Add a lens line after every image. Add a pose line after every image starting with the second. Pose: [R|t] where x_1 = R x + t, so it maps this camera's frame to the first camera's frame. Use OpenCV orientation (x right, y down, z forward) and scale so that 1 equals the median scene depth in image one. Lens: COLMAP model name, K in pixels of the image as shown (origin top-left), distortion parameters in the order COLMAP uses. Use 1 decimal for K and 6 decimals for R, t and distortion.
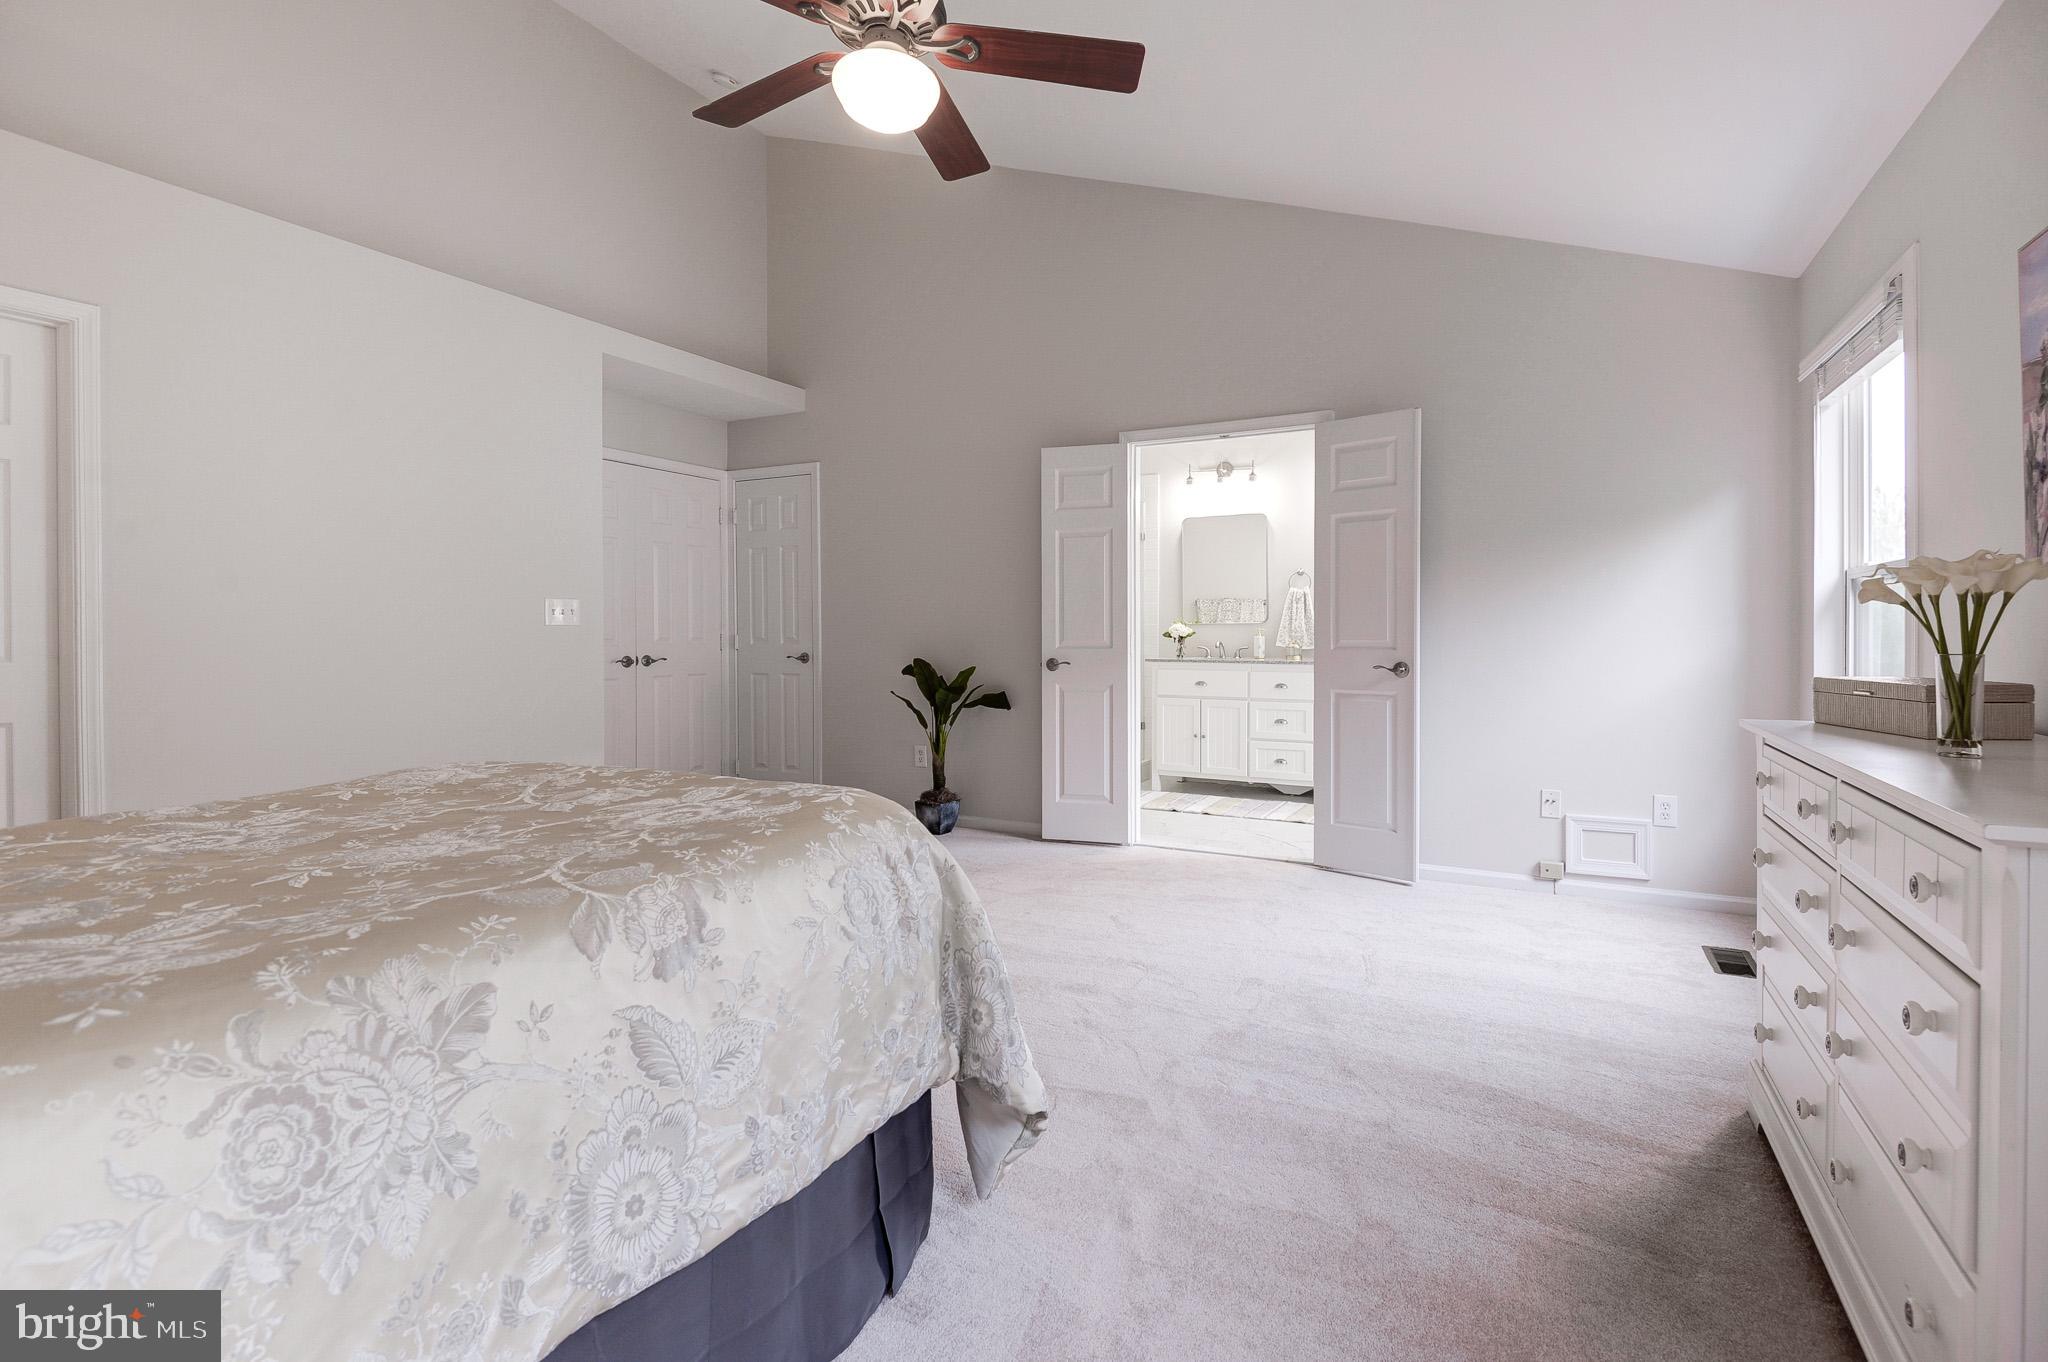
lens RADIAL K [[952.8, 0, 1033.8], [0, 952.8, 634.6], [0, 0, 1]] dist [-0.009855, -0.000278]
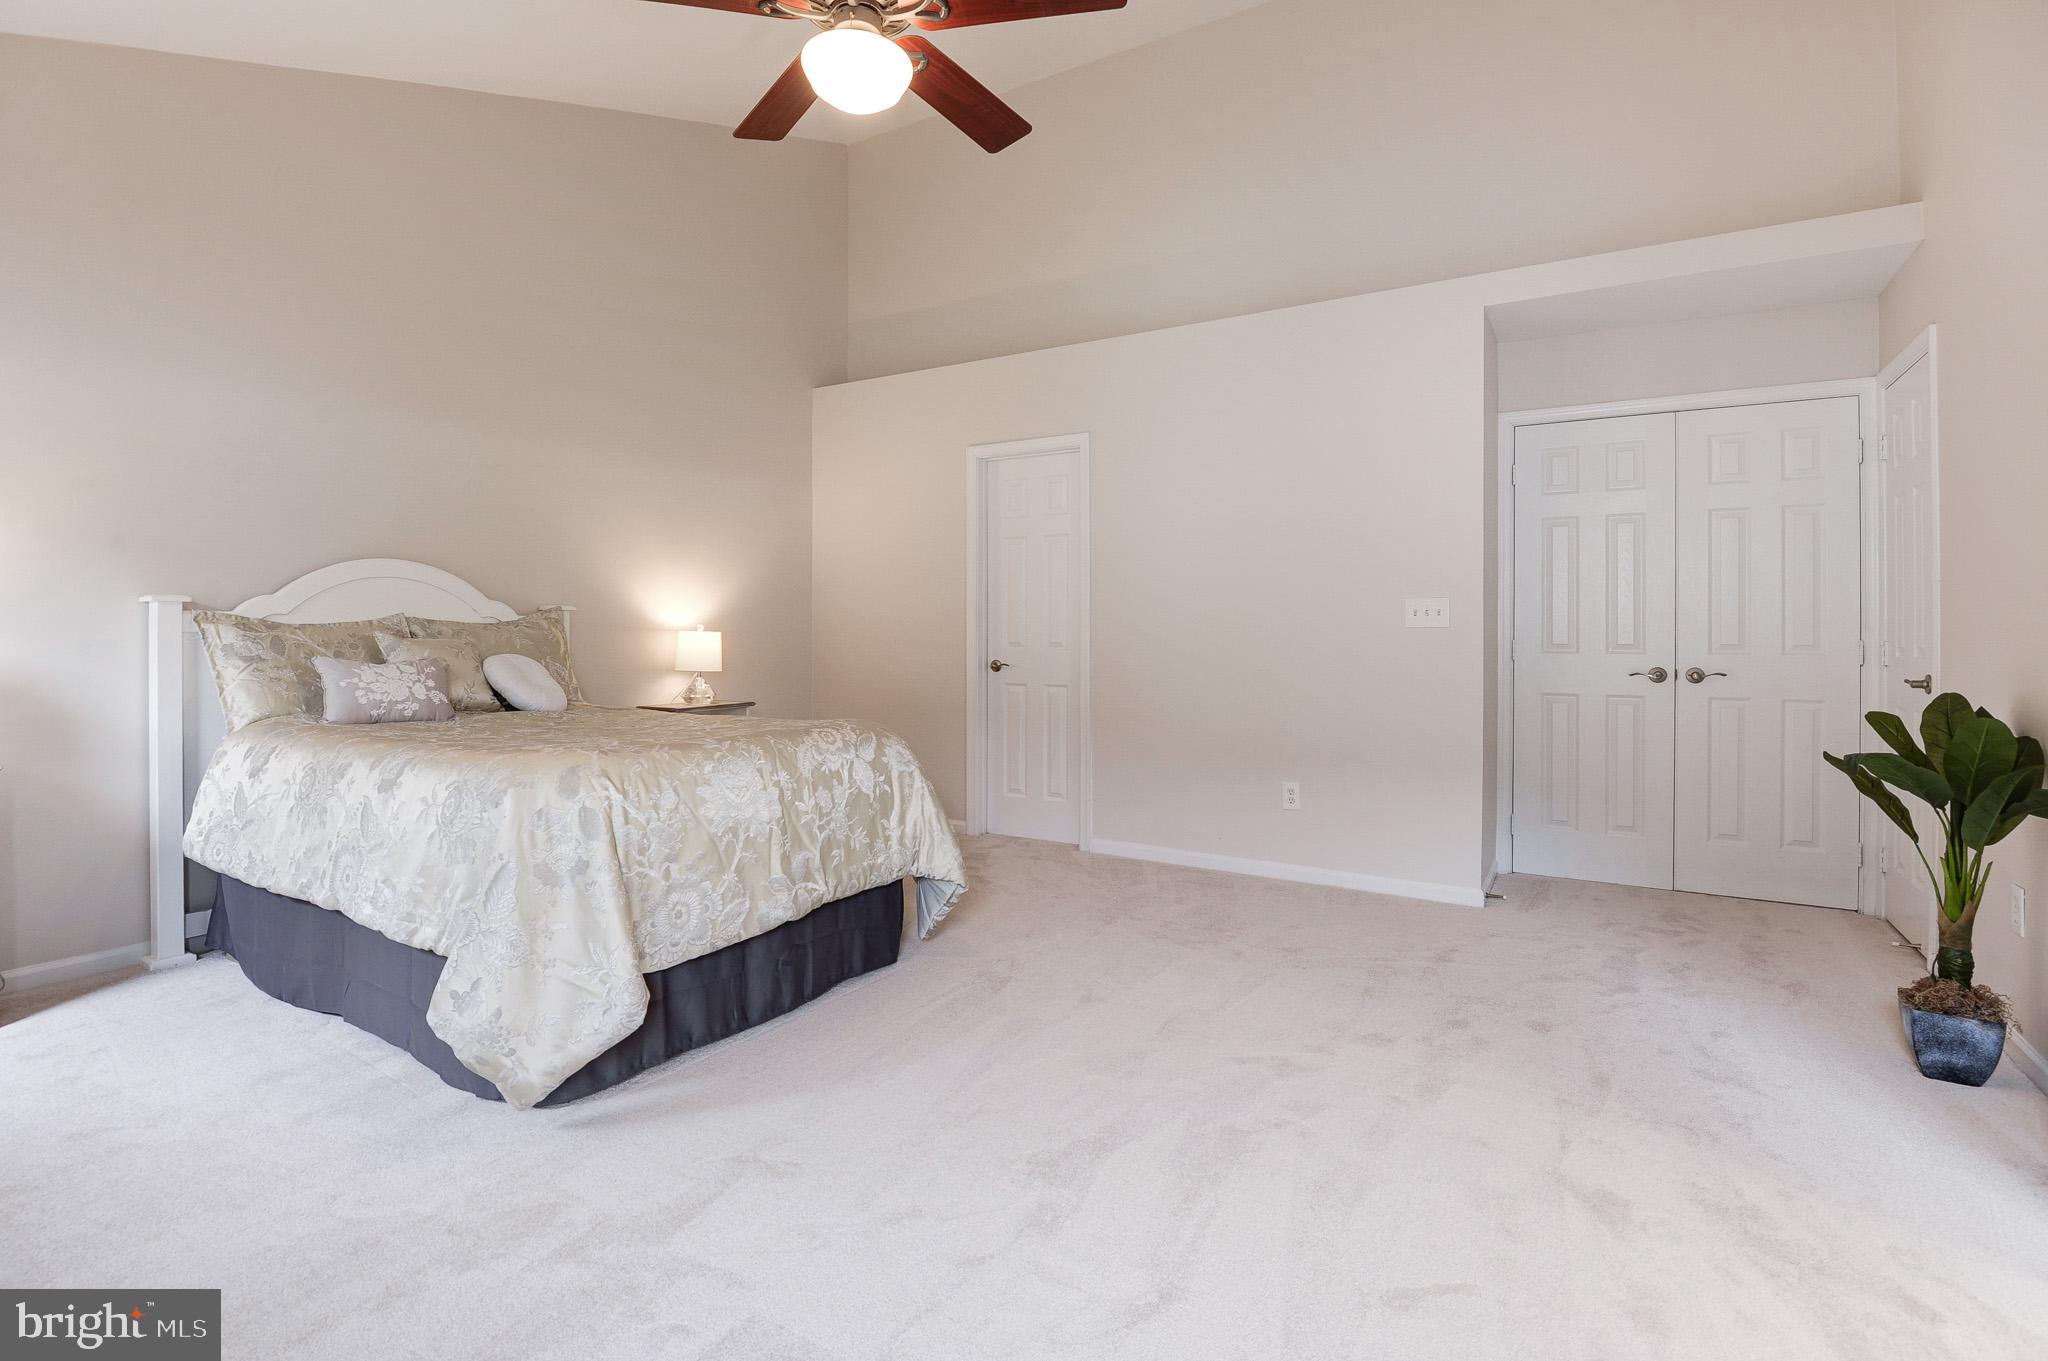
lens RADIAL K [[952.8, 0, 1033.8], [0, 952.8, 634.1], [0, 0, 1]] dist [-0.009855, -0.000278]
pose [[-0.042758, 0.000813, -0.999085, 0.371325], [-0.011067, 0.999938, 0.001287, 0.000568], [0.999024, 0.011112, -0.042747, 0.582367]]
